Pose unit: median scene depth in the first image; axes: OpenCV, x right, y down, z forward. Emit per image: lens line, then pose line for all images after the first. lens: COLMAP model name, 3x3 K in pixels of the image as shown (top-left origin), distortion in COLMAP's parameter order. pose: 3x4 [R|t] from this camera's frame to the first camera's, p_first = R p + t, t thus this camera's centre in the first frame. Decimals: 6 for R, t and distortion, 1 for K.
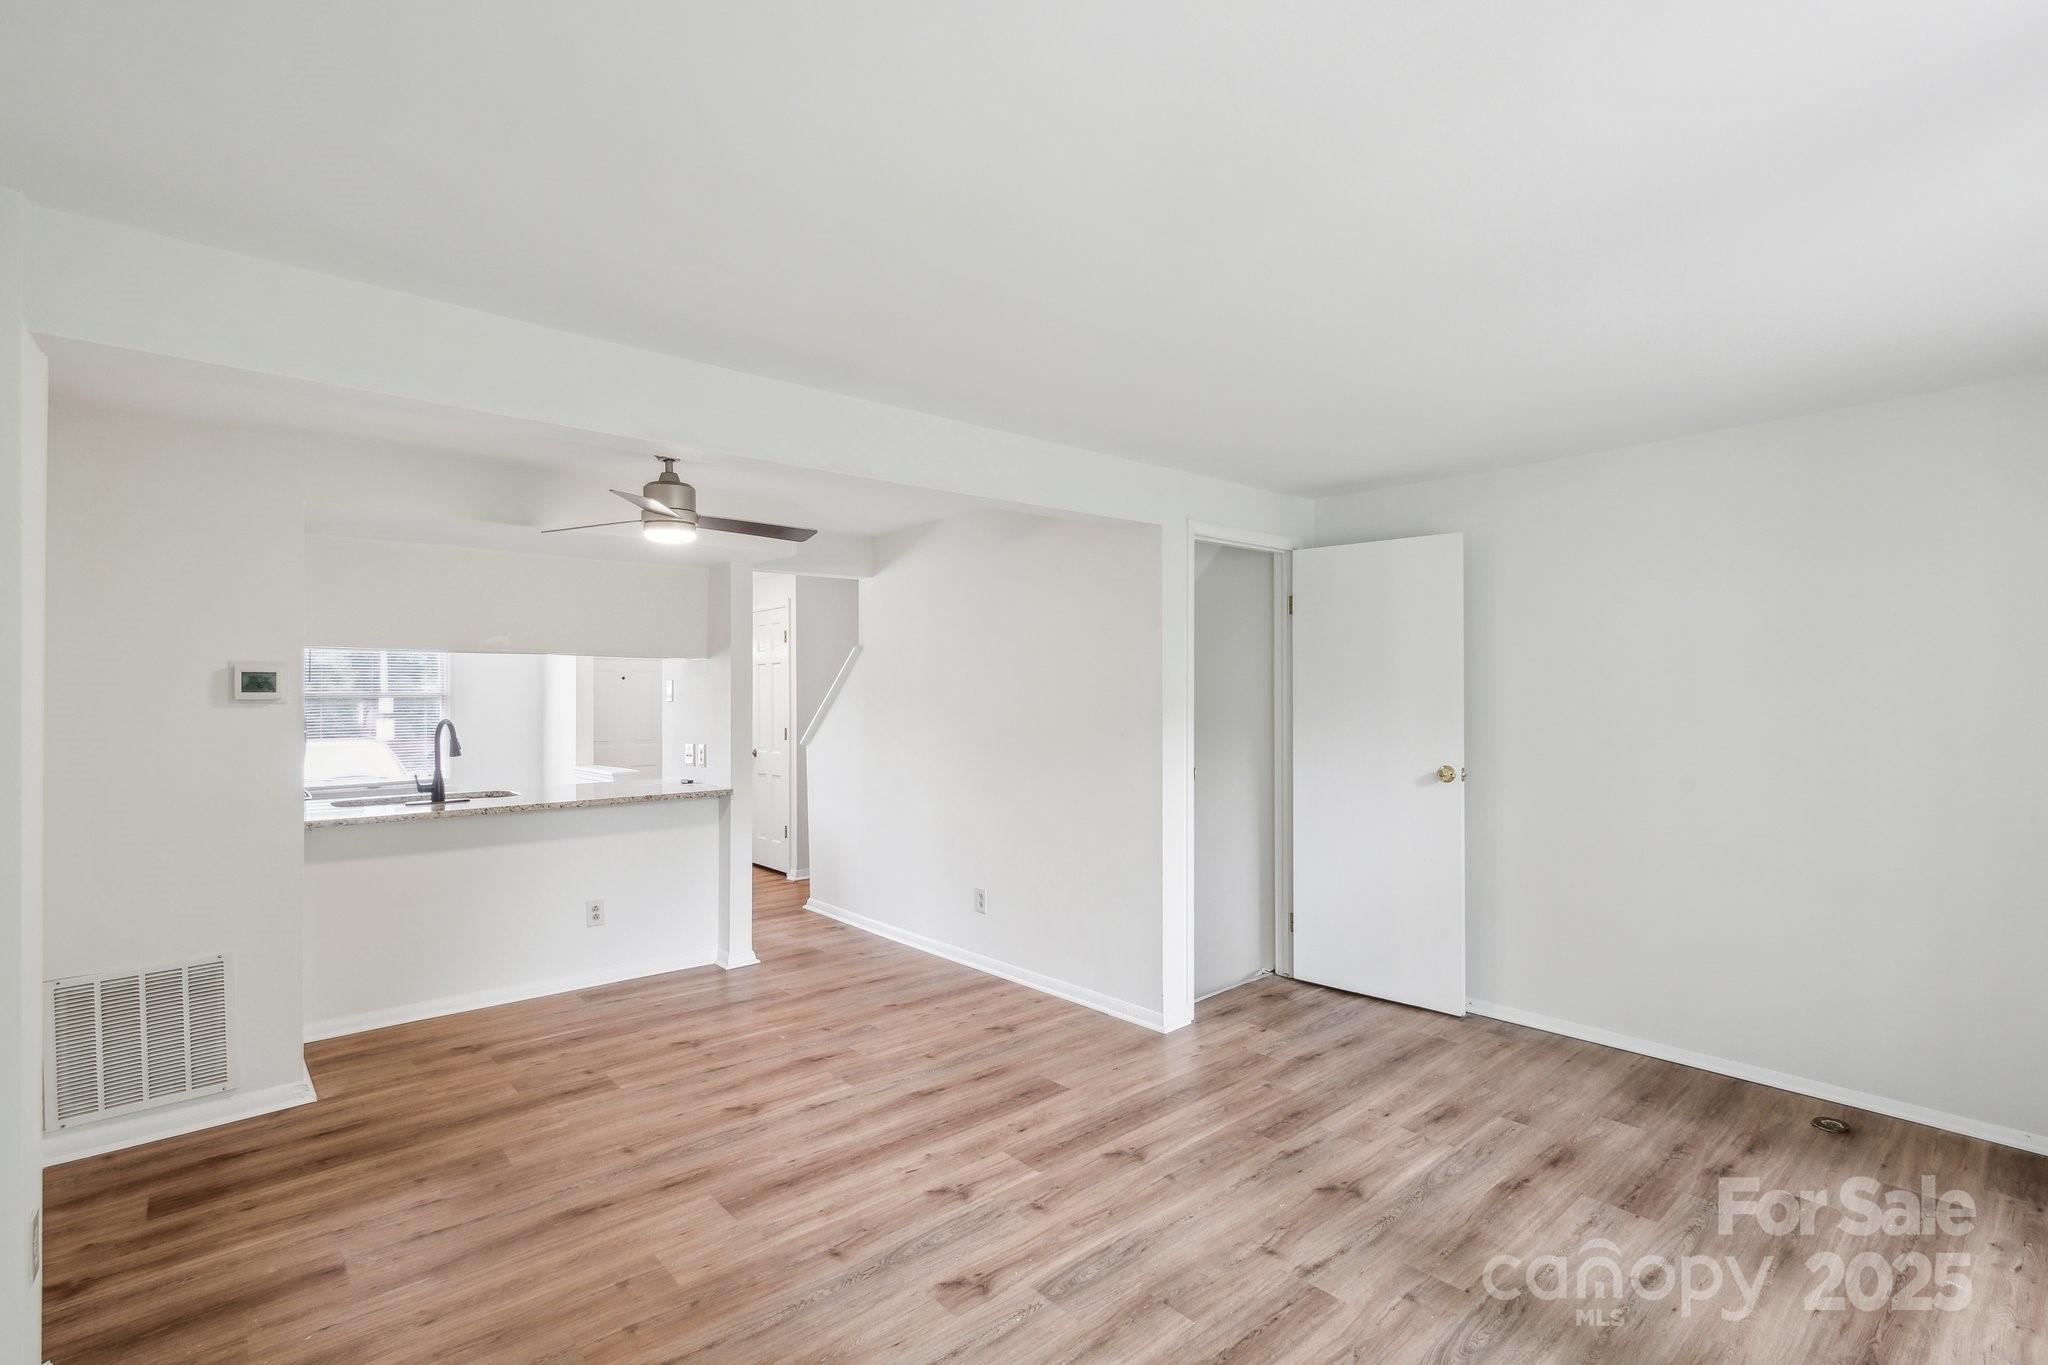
lens RADIAL K [[955.8, 0, 1015.3], [0, 955.8, 695.2], [0, 0, 1]] dist [0.006270, -0.001896]
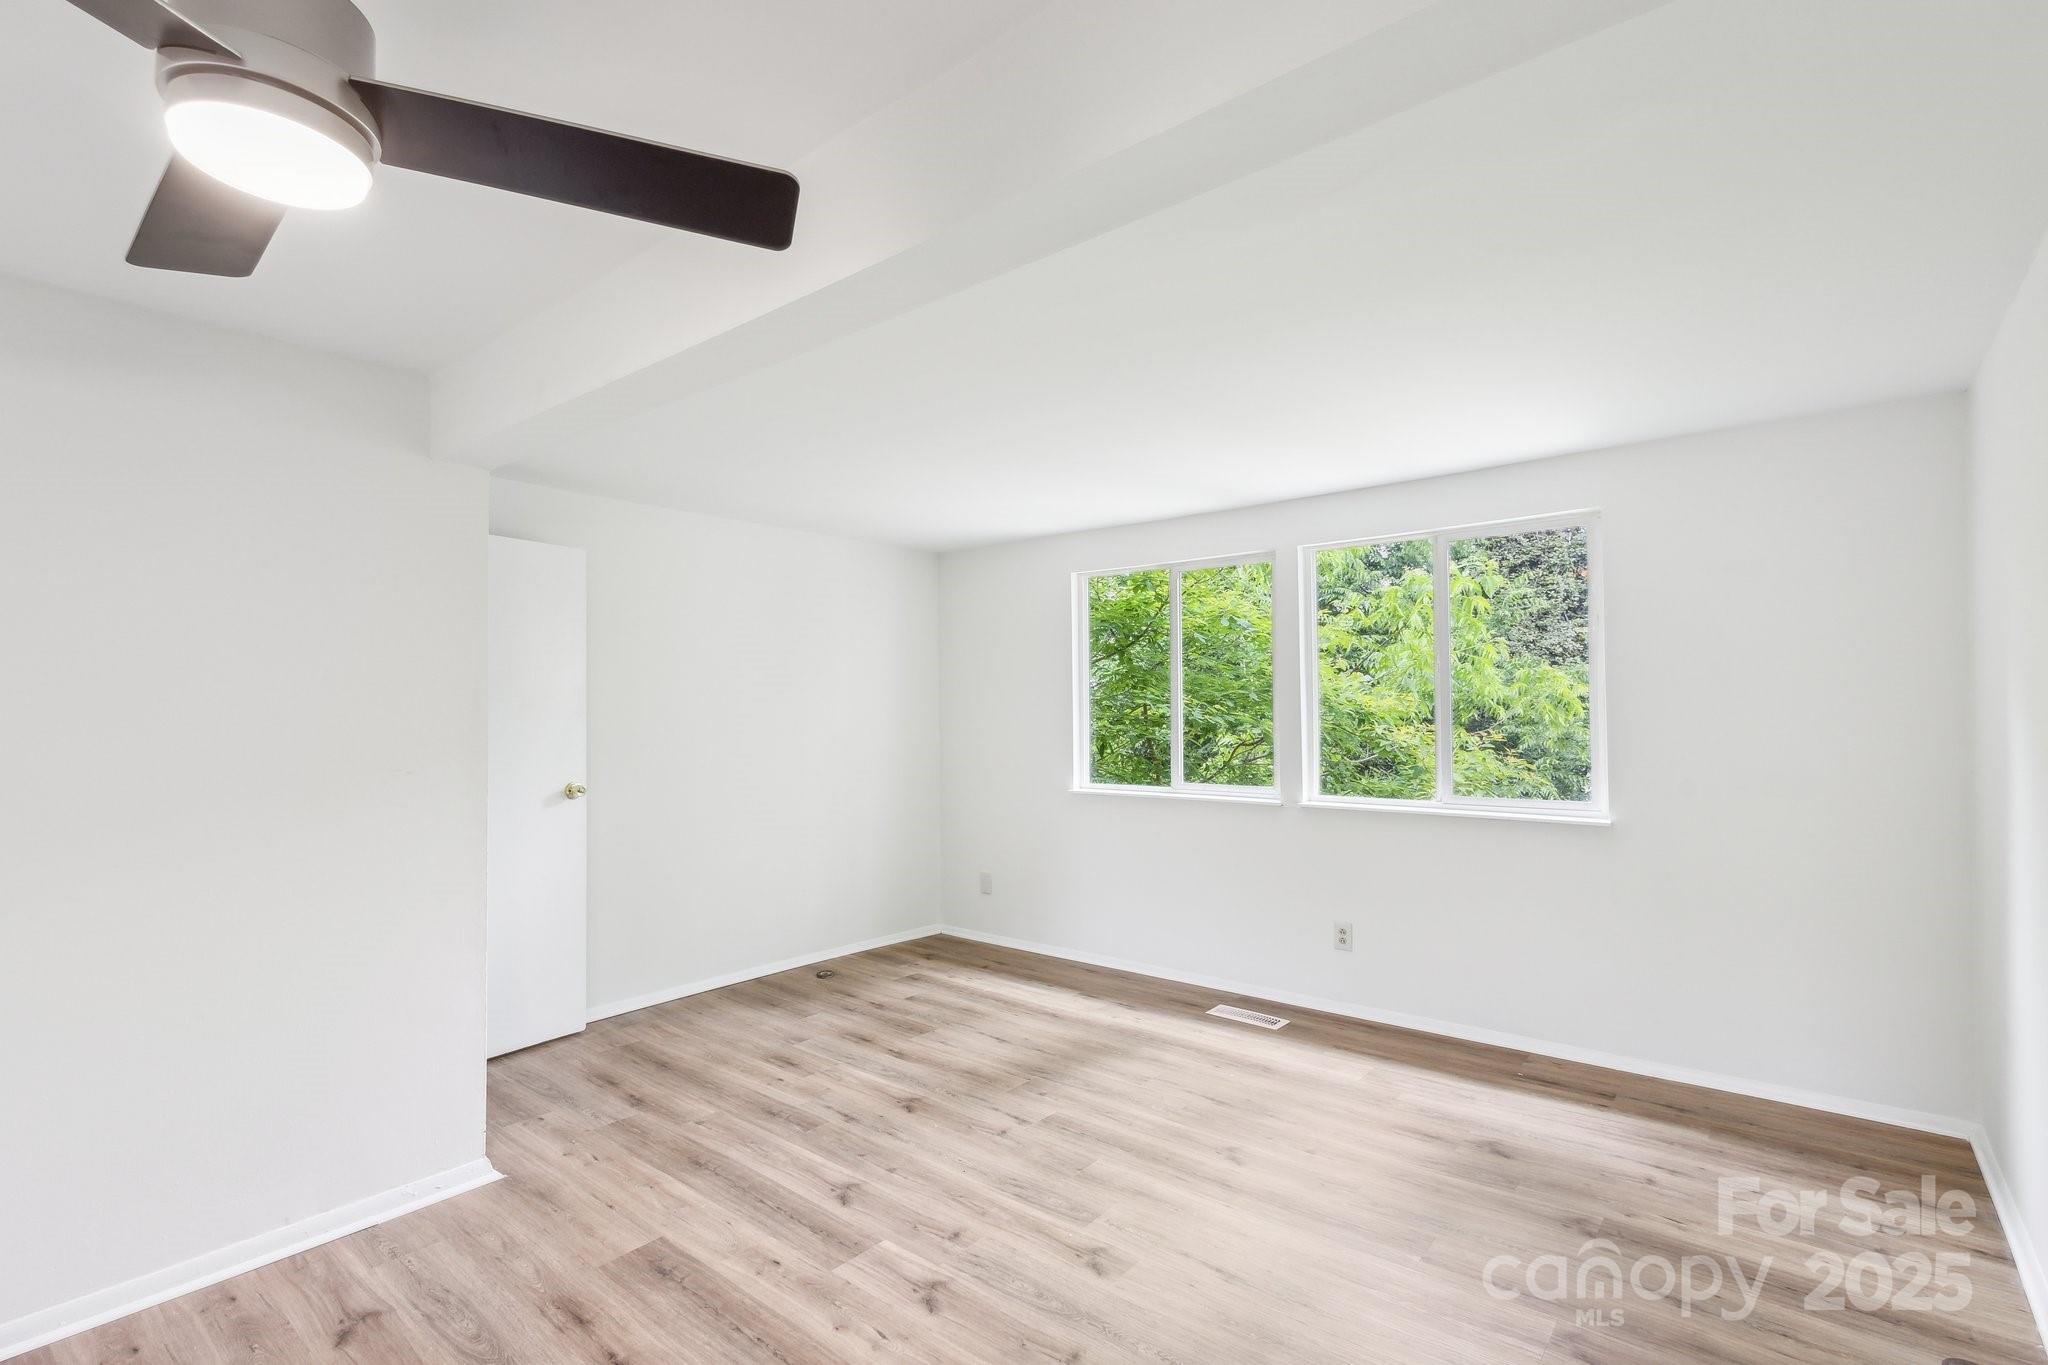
lens RADIAL K [[955.8, 0, 1017.7], [0, 955.8, 680.8], [0, 0, 1]] dist [0.006270, -0.001896]
pose [[-0.173893, 0.038027, 0.984030, -0.757162], [0.012515, 0.999259, -0.036403, 0.009563], [-0.984685, 0.005985, -0.174240, 0.871337]]
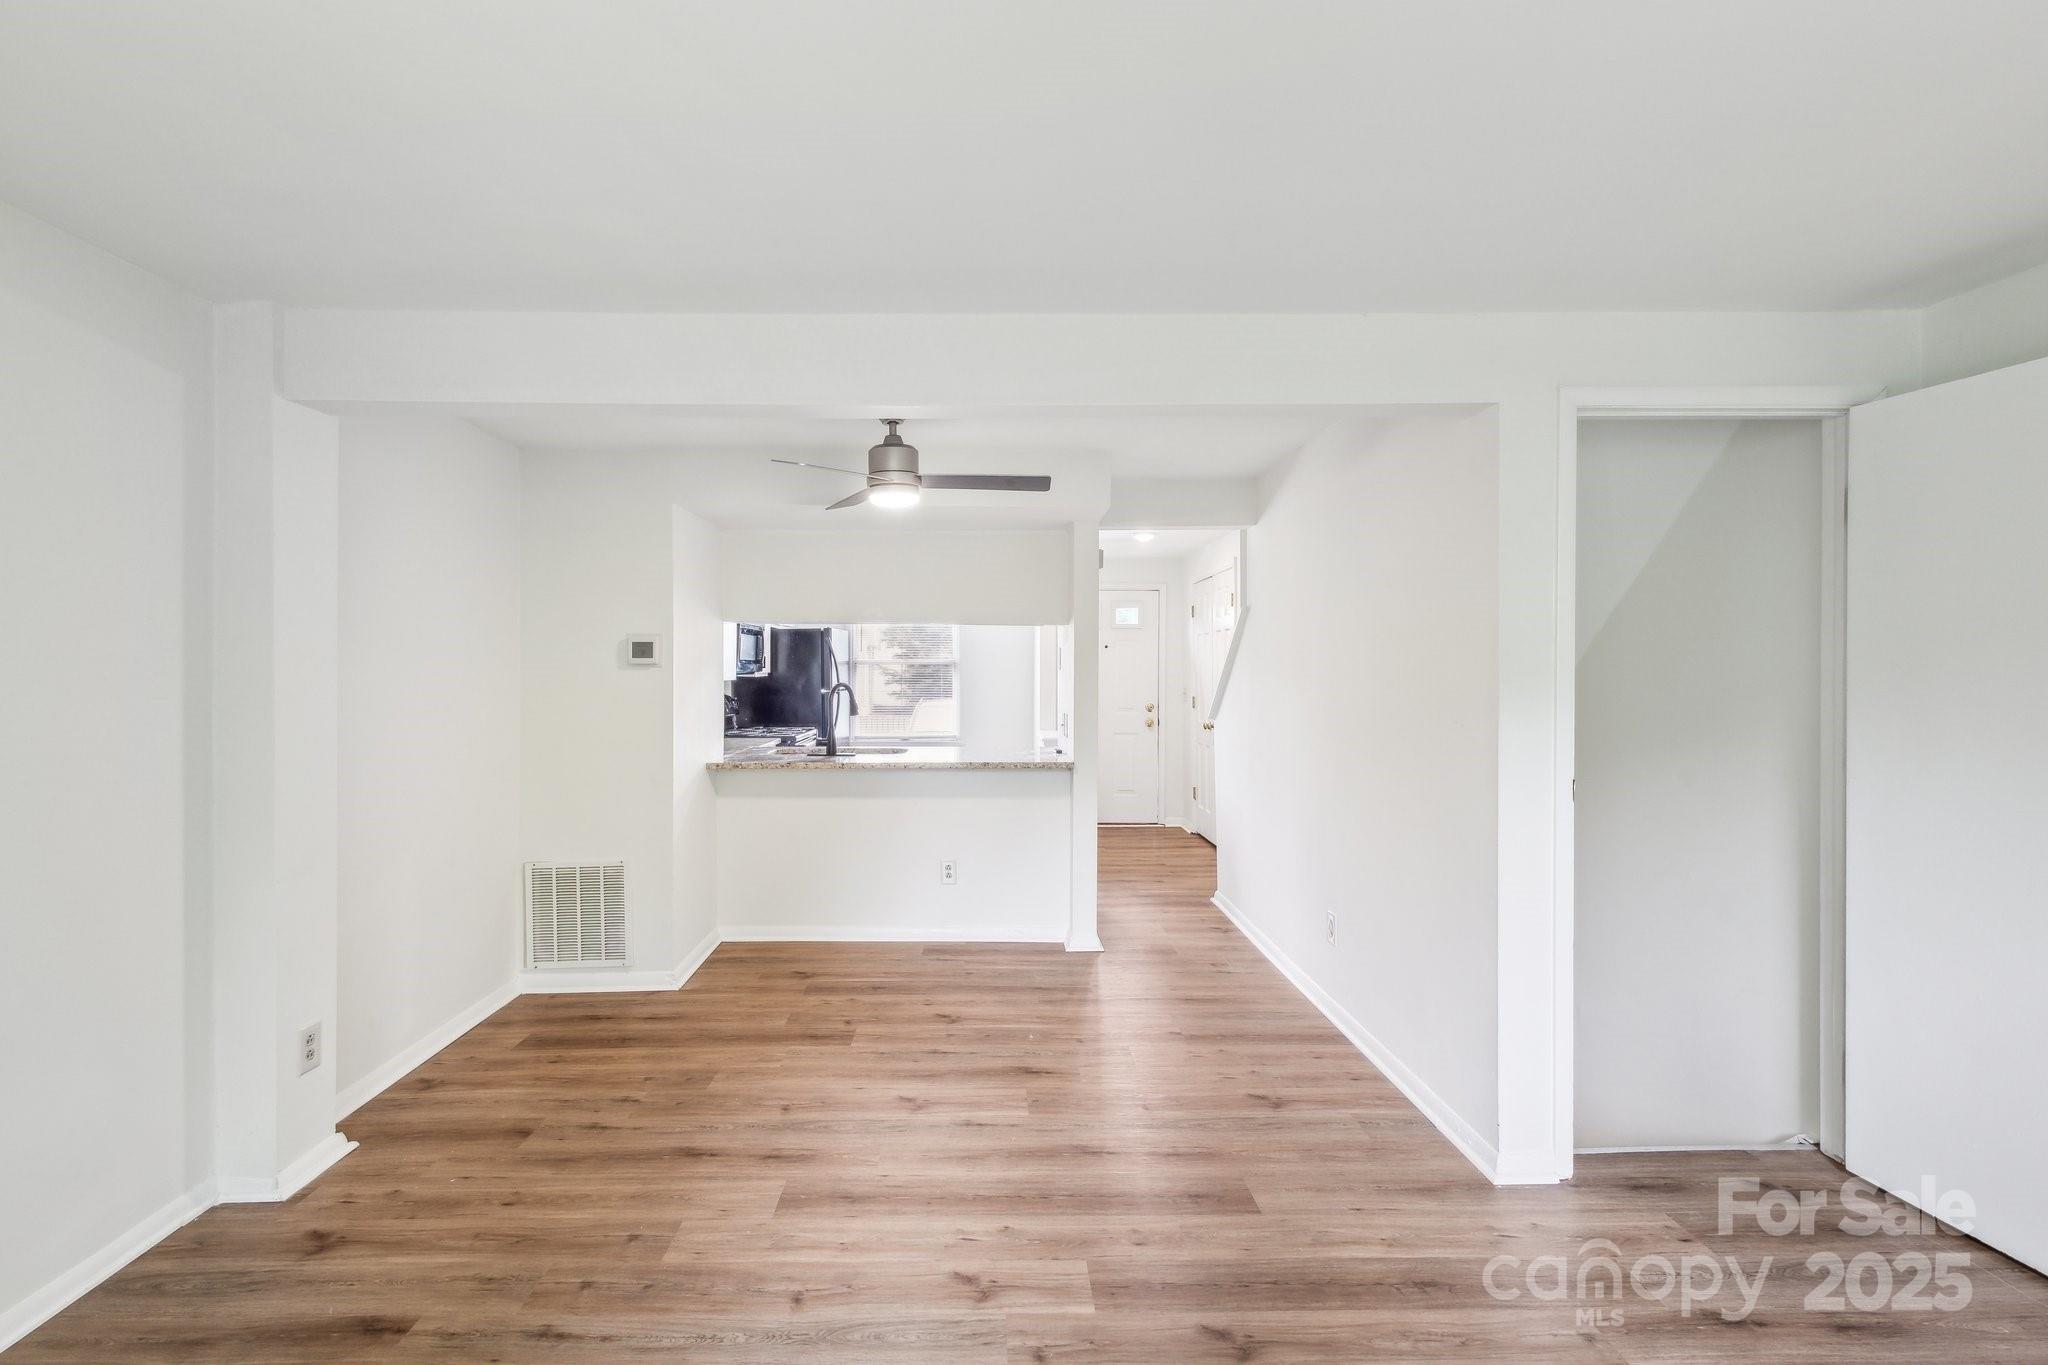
lens RADIAL K [[955.8, 0, 976.1], [0, 955.8, 679.1], [0, 0, 1]] dist [0.006270, -0.001896]
pose [[0.758846, 0.015637, -0.651082, 0.363007], [-0.005830, 0.999835, 0.017219, 0.000244], [0.651244, -0.009270, 0.758812, 0.326311]]
